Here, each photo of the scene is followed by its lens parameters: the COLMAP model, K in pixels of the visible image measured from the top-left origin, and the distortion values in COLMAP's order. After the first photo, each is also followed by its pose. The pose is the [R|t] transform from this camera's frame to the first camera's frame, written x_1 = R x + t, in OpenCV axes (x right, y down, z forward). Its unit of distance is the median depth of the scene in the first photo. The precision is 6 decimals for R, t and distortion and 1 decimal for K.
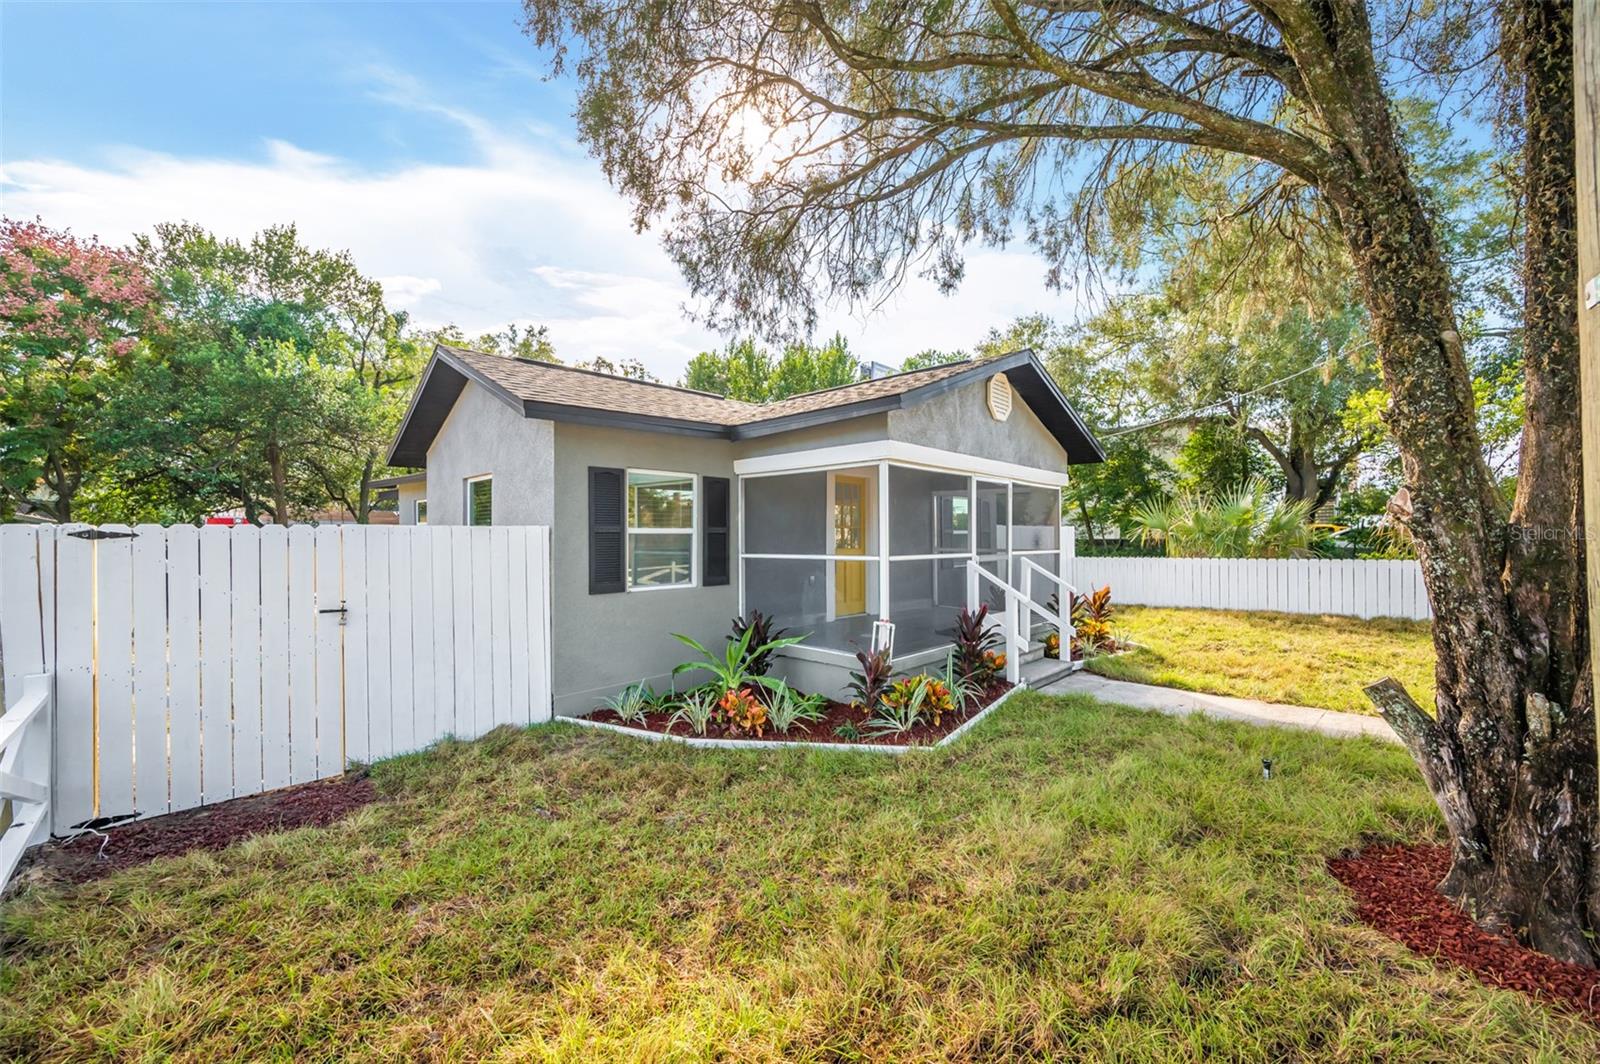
lens RADIAL K [[636.0, 0, 803.9], [0, 636.0, 535.6], [0, 0, 1]] dist [0.000881, -0.000105]
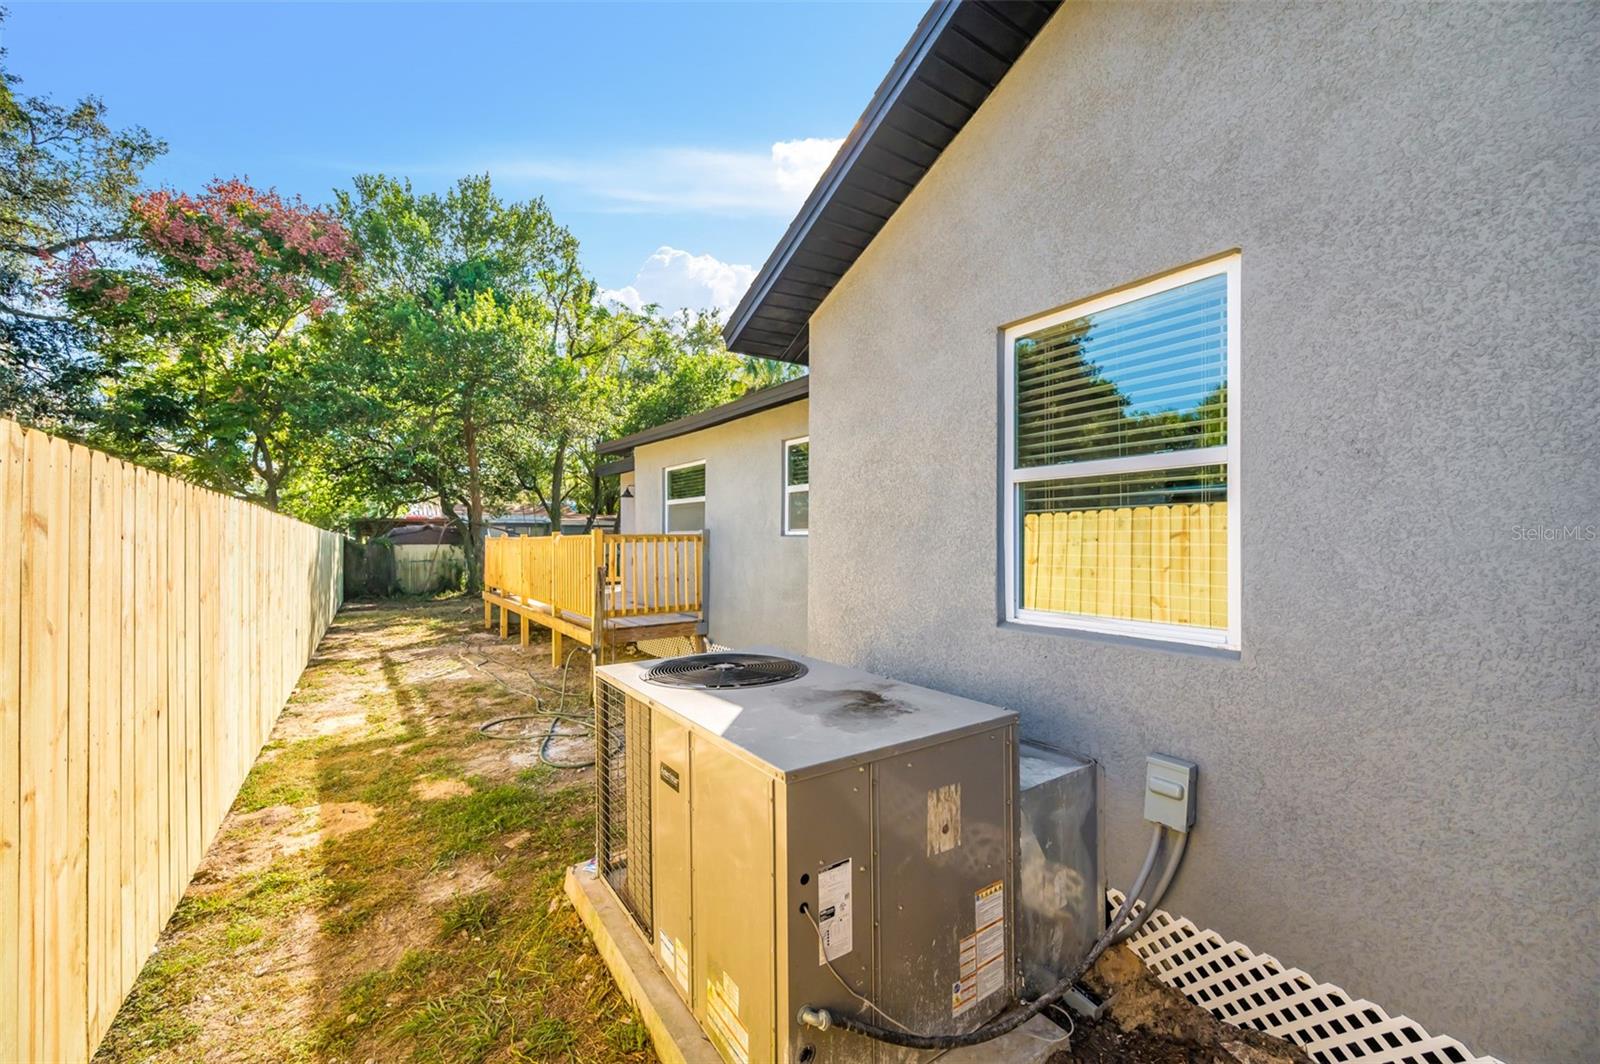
lens RADIAL K [[636.0, 0, 797.5], [0, 636.0, 544.8], [0, 0, 1]] dist [0.000881, -0.000105]
pose [[0.979589, 0.006374, -0.200910, -0.209183], [-0.004492, 0.999942, 0.009821, 0.012785], [0.200961, -0.008719, 0.979560, 0.226575]]
